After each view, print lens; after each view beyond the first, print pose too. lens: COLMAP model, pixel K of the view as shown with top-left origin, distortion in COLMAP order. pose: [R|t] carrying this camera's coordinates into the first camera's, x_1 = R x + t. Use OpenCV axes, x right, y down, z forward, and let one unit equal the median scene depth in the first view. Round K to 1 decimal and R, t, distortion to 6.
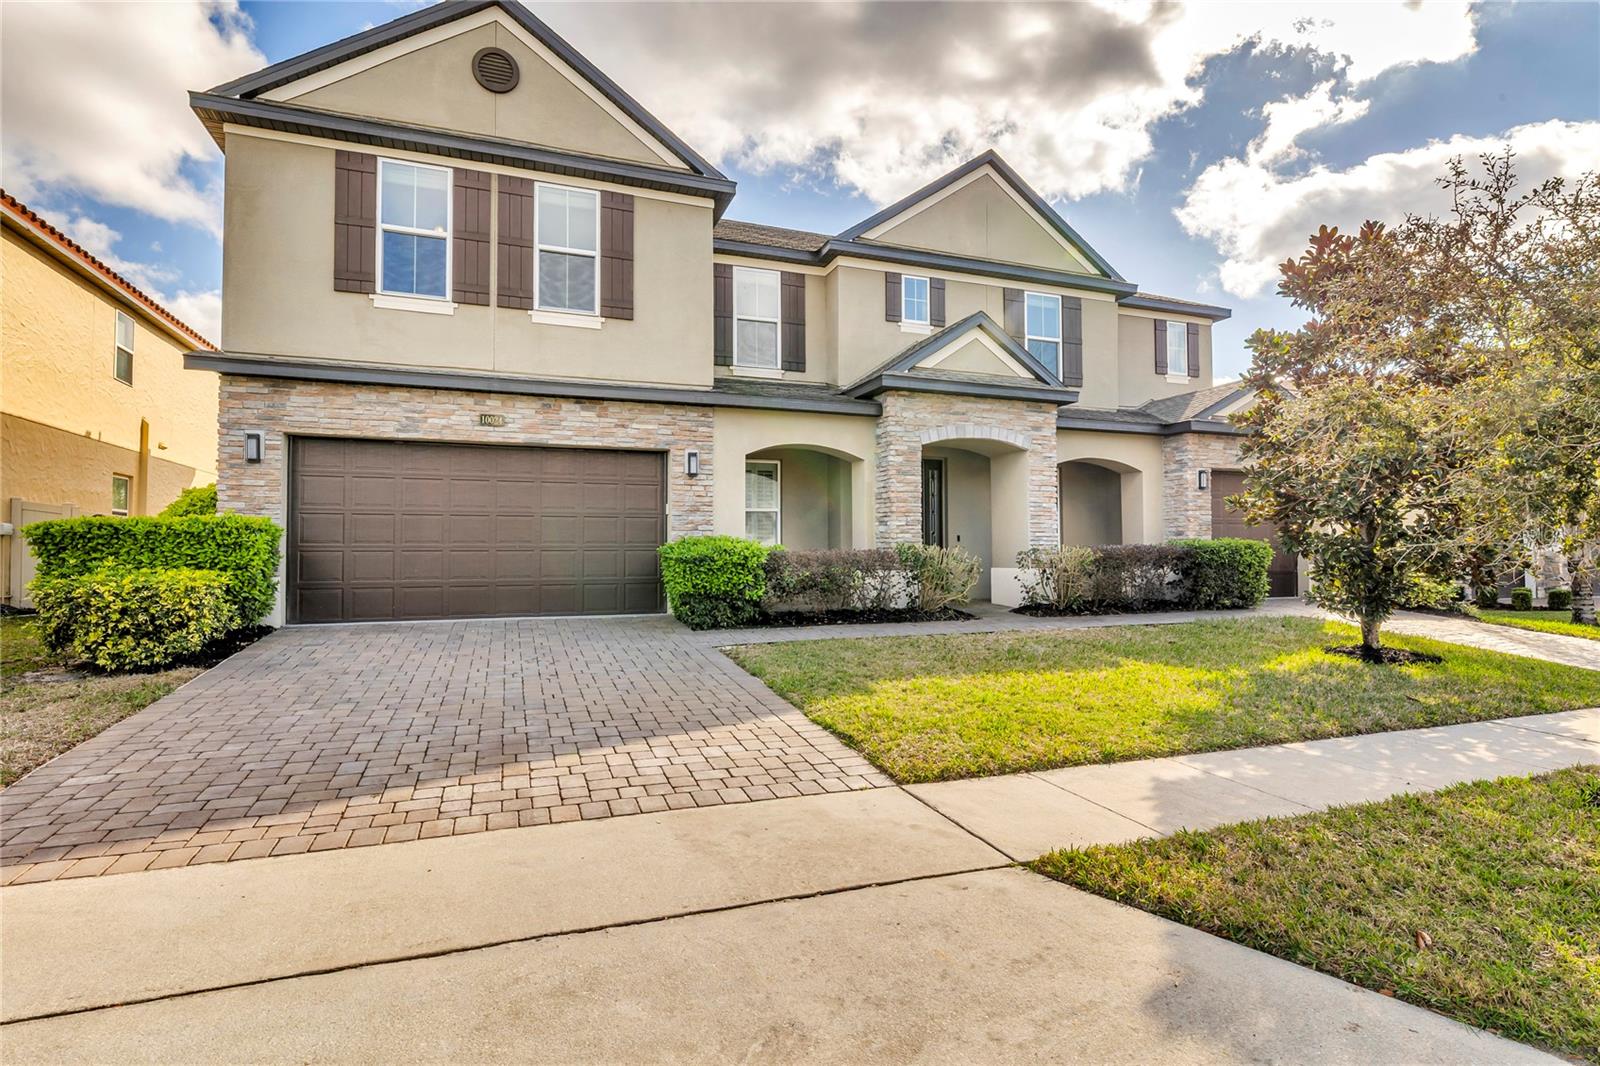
lens RADIAL K [[780.6, 0, 787.9], [0, 780.6, 524.1], [0, 0, 1]] dist [0.005731, -0.000027]
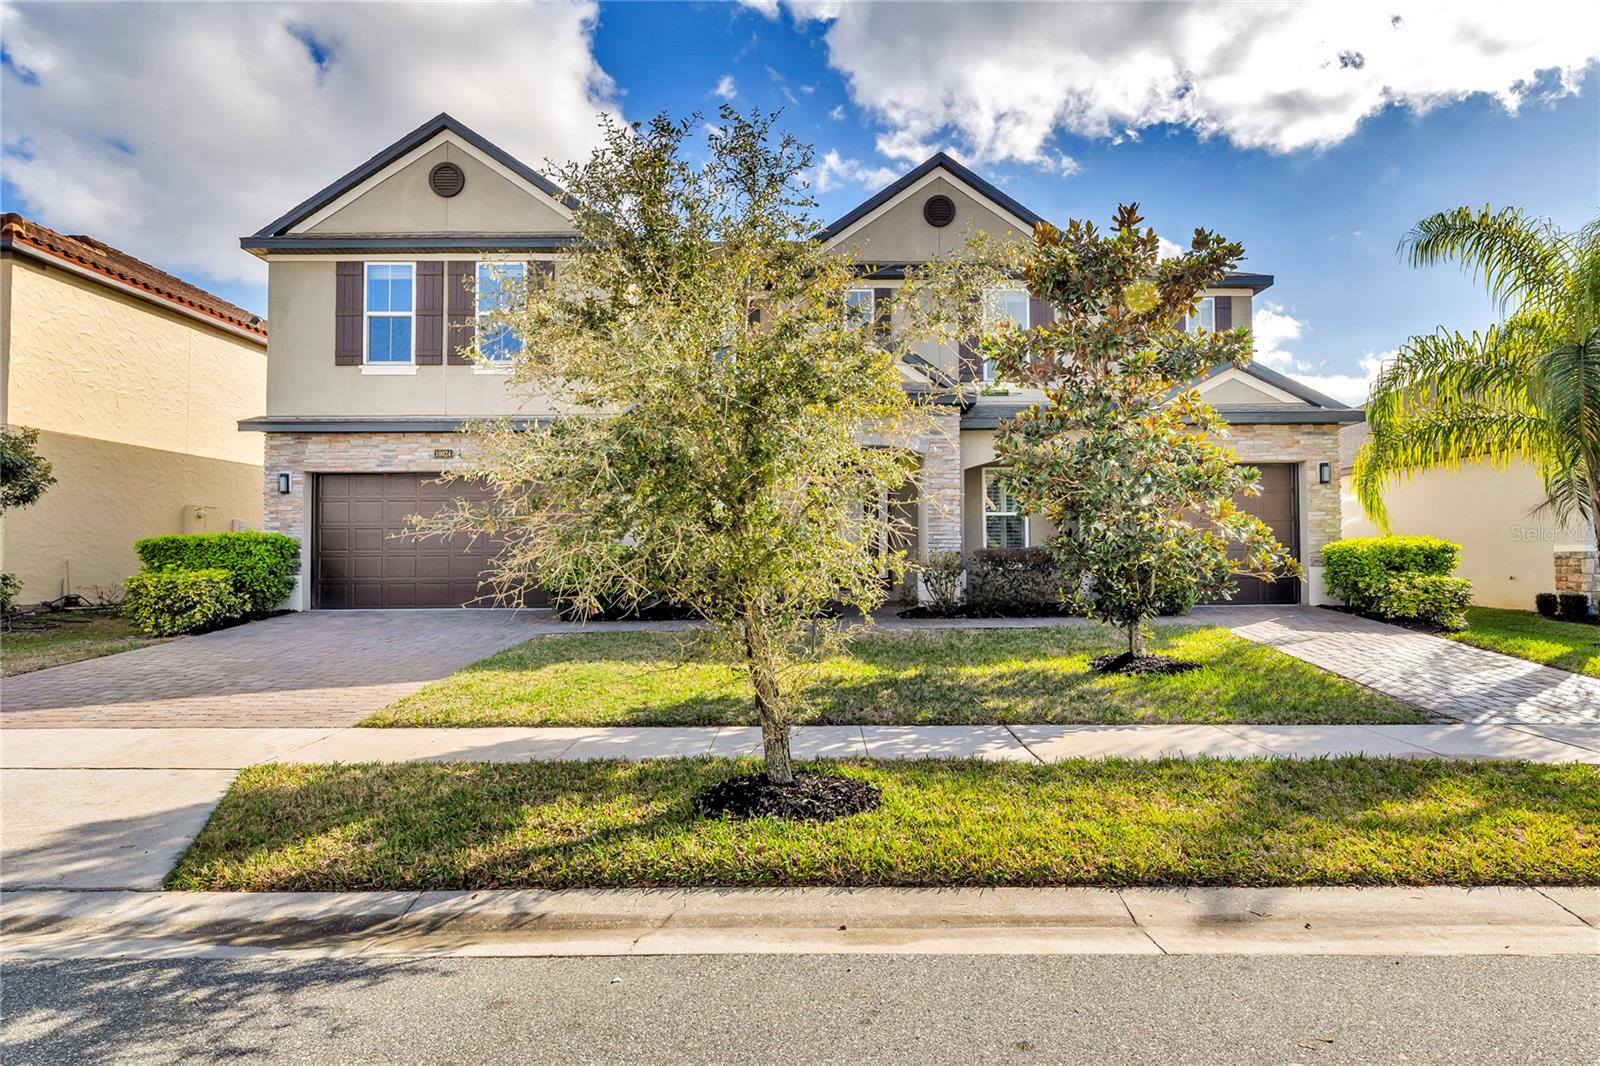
lens RADIAL K [[759.7, 0, 800.0], [0, 759.7, 533.0], [0, 0, 1]] dist [0.002409, 0.000483]
pose [[0.940338, -0.011471, -0.340048, 0.604864], [0.016422, 0.999797, 0.011686, -0.007979], [0.339845, -0.016573, 0.940336, 0.021652]]
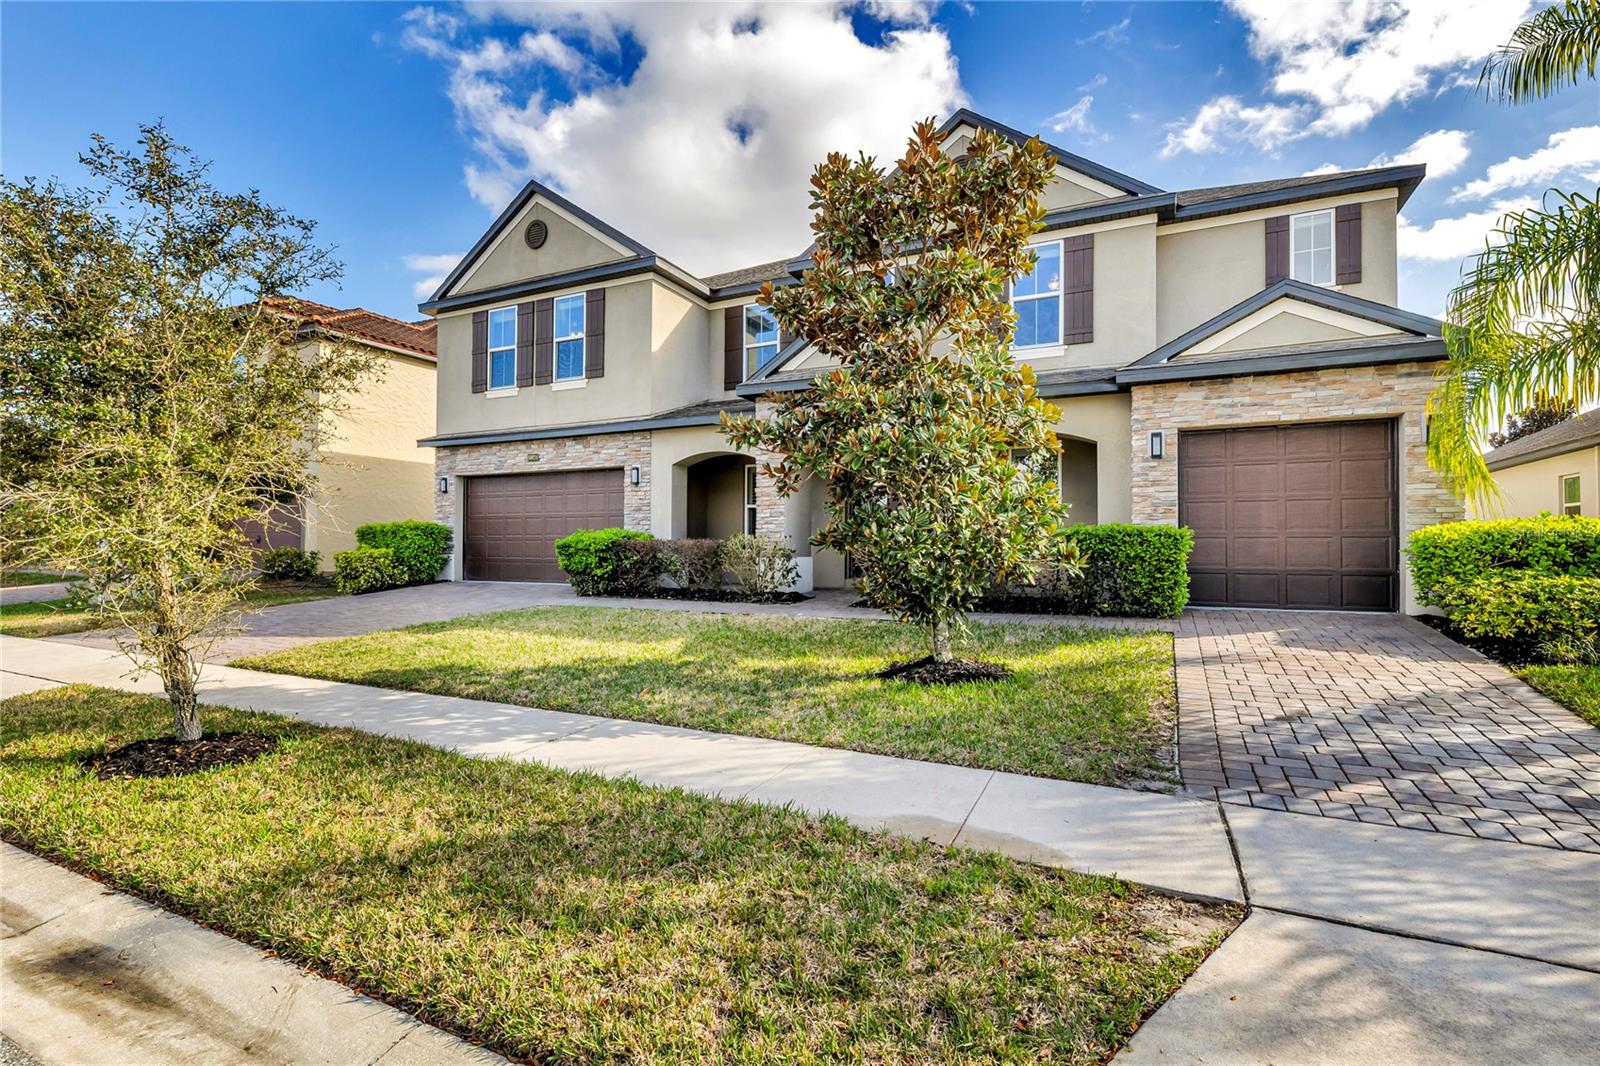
lens RADIAL K [[695.7, 0, 800.0], [0, 695.7, 533.0], [0, 0, 1]] dist [0.001064, -0.000036]
pose [[0.708987, -0.005138, -0.705203, 1.020686], [0.026089, 0.999480, 0.018946, 0.008050], [0.704739, -0.031831, 0.708752, 0.377894]]
